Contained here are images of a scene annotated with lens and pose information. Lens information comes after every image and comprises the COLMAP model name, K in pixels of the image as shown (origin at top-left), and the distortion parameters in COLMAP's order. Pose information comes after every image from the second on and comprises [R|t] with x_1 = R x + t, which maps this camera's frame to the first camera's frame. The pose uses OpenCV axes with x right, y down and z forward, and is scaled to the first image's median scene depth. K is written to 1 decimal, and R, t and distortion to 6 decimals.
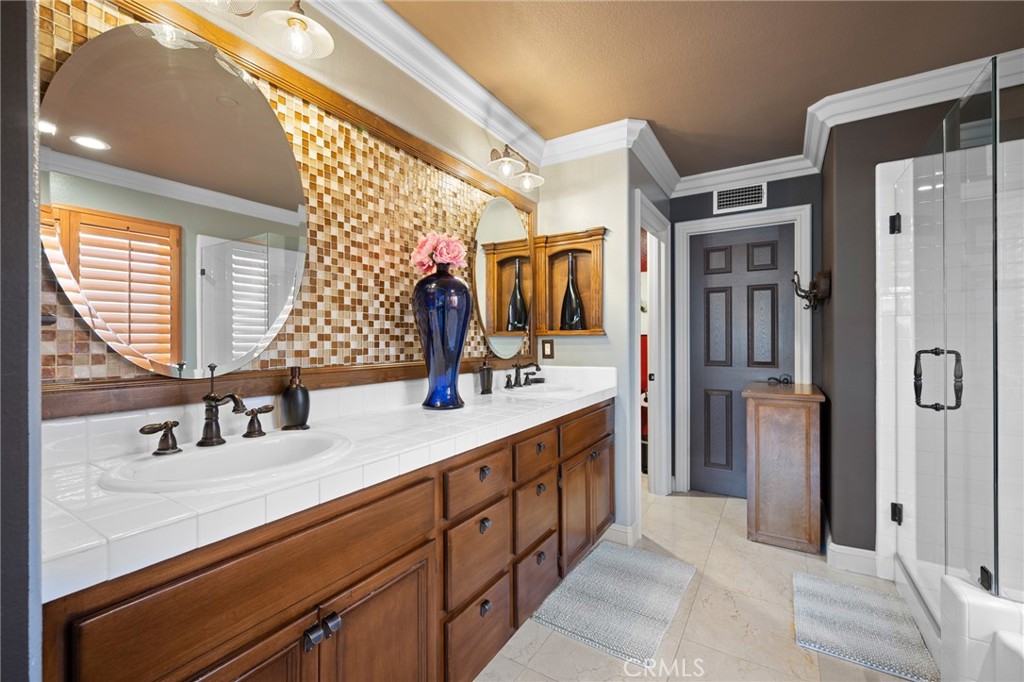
lens RADIAL K [[443.7, 0, 510.4], [0, 443.7, 341.0], [0, 0, 1]] dist [0.004082, 0.000106]
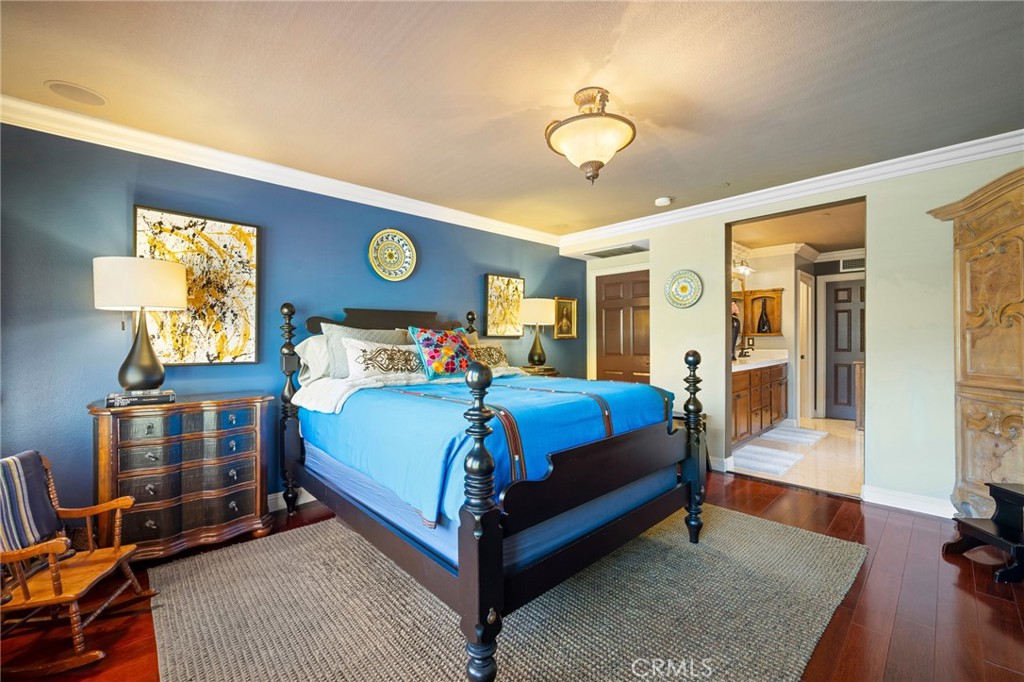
lens RADIAL K [[417.2, 0, 513.5], [0, 417.2, 338.7], [0, 0, 1]] dist [-0.004215, -0.000225]
pose [[0.967787, 0.002564, -0.251759, -0.465025], [-0.001780, 0.999993, 0.003344, -0.001930], [0.251765, -0.002788, 0.967784, -1.119944]]
